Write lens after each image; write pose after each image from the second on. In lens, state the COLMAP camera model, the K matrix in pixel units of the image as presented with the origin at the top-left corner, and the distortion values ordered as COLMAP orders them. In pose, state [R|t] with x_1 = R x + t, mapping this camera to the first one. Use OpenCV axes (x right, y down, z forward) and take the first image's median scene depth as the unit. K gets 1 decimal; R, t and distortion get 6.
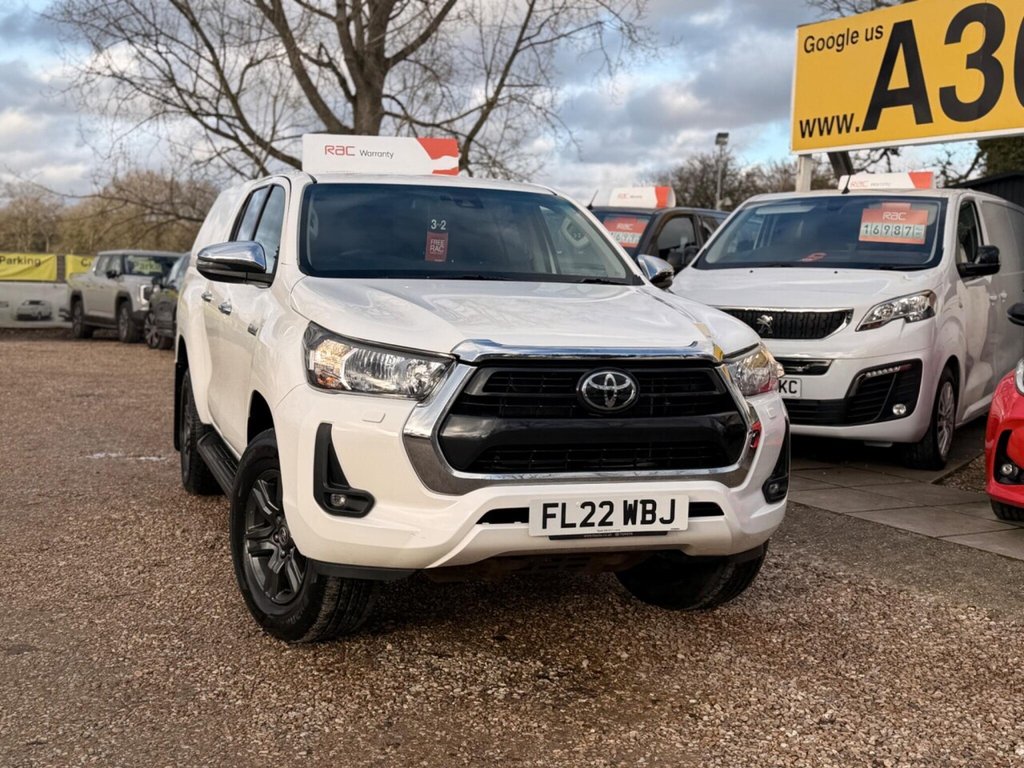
lens RADIAL K [[1289.3, 0, 512.0], [0, 1289.3, 384.0], [0, 0, 1]] dist [0.208653, -0.500127]
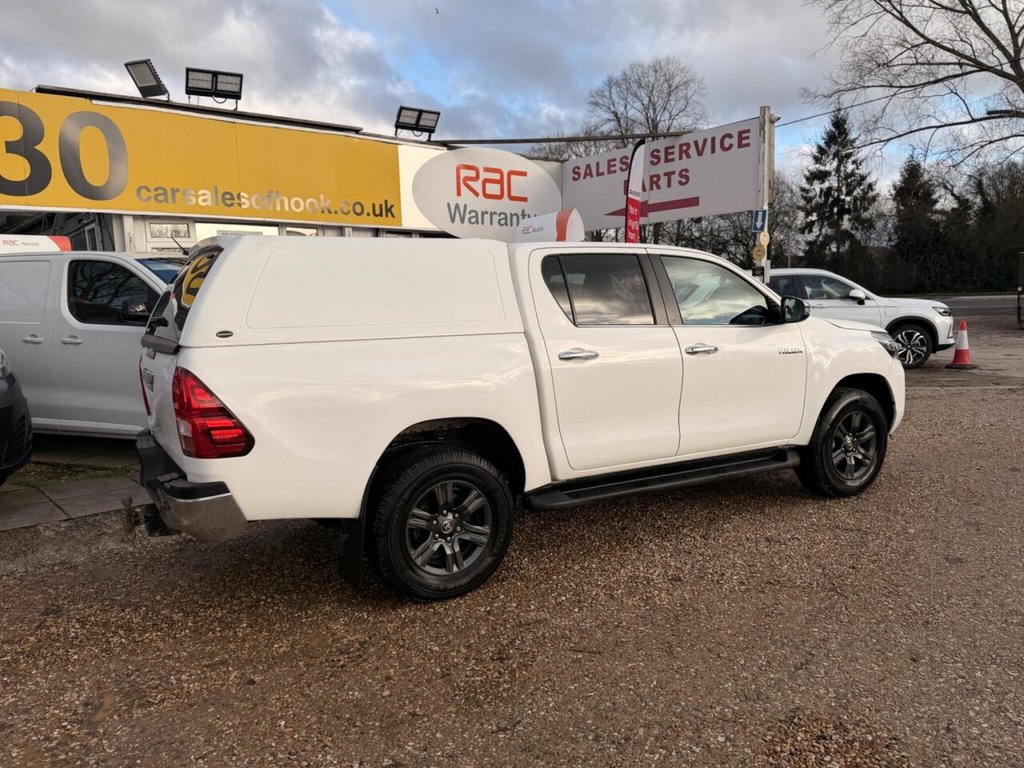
lens RADIAL K [[739.7, 0, 522.1], [0, 739.7, 398.9], [0, 0, 1]] dist [0.079844, -0.107581]
pose [[-0.236674, -0.156744, 0.958862, -1.132301], [0.110028, 0.976228, 0.186741, -0.213436], [-0.965339, 0.149698, -0.213801, 1.676569]]
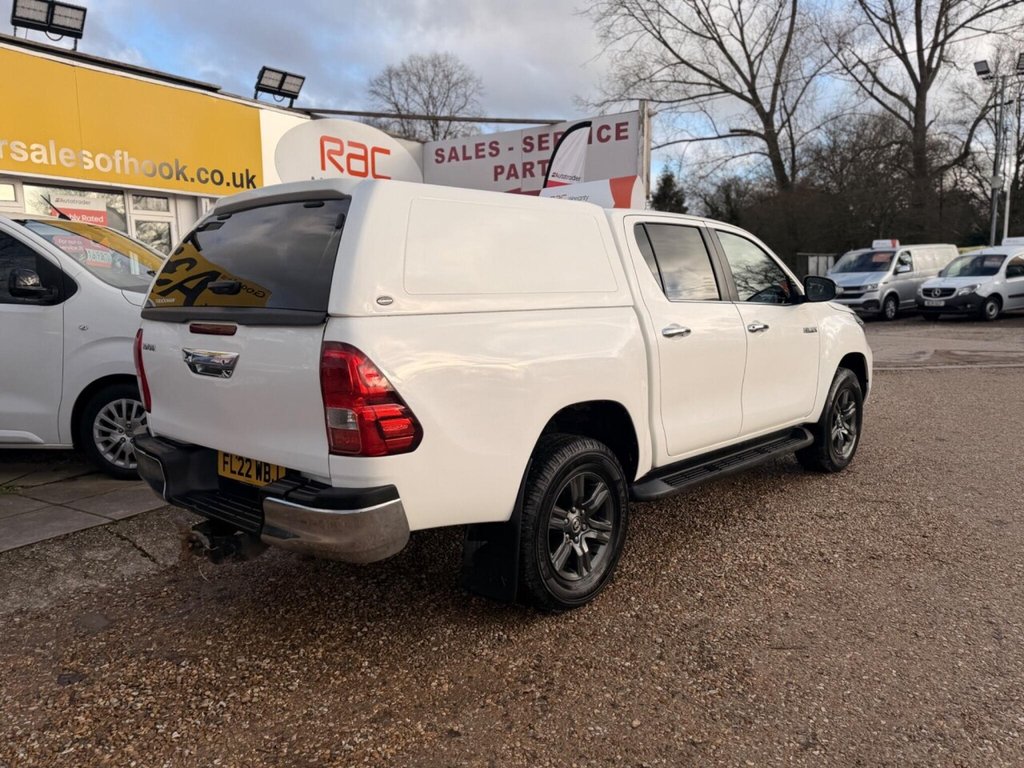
lens RADIAL K [[743.6, 0, 508.6], [0, 743.6, 395.2], [0, 0, 1]] dist [0.071705, -0.102614]
pose [[-0.496214, -0.149154, 0.855292, -0.932207], [0.078022, 0.973485, 0.215032, -0.215516], [-0.864687, 0.173434, -0.471420, 1.959112]]
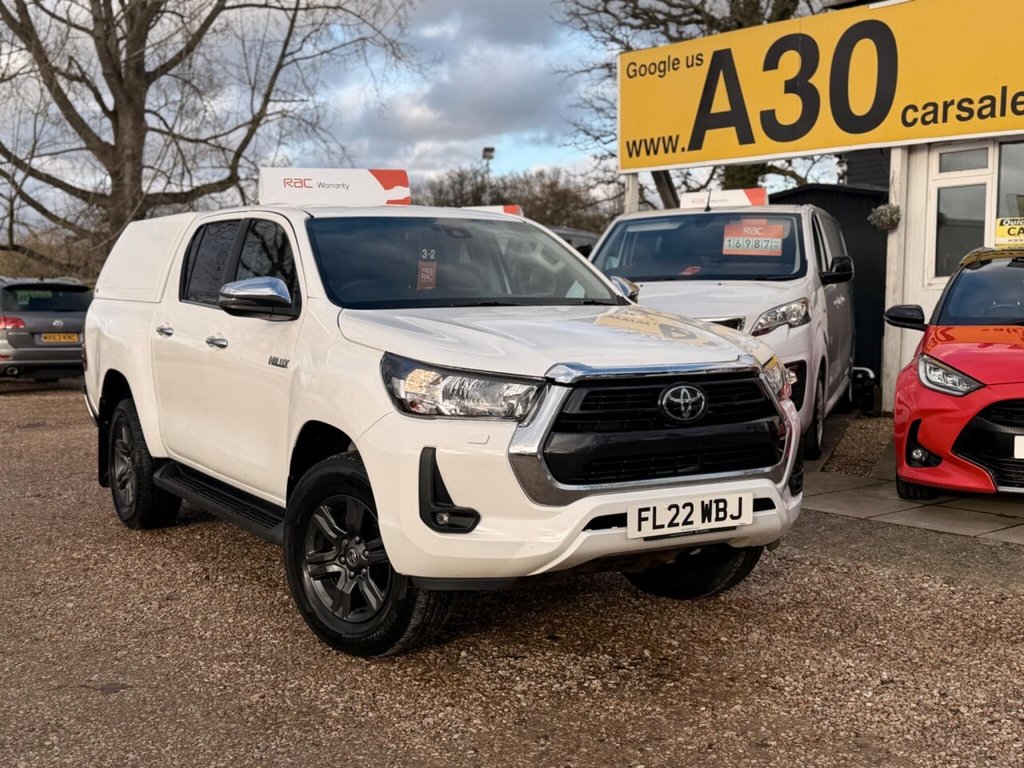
lens RADIAL K [[1289.3, 0, 512.0], [0, 1289.3, 384.0], [0, 0, 1]] dist [0.208653, -0.500127]
pose [[0.979108, -0.049023, 0.197343, -0.245334], [0.050629, 0.998713, -0.003099, -0.013044], [-0.196937, 0.013025, 0.980330, -0.053249]]
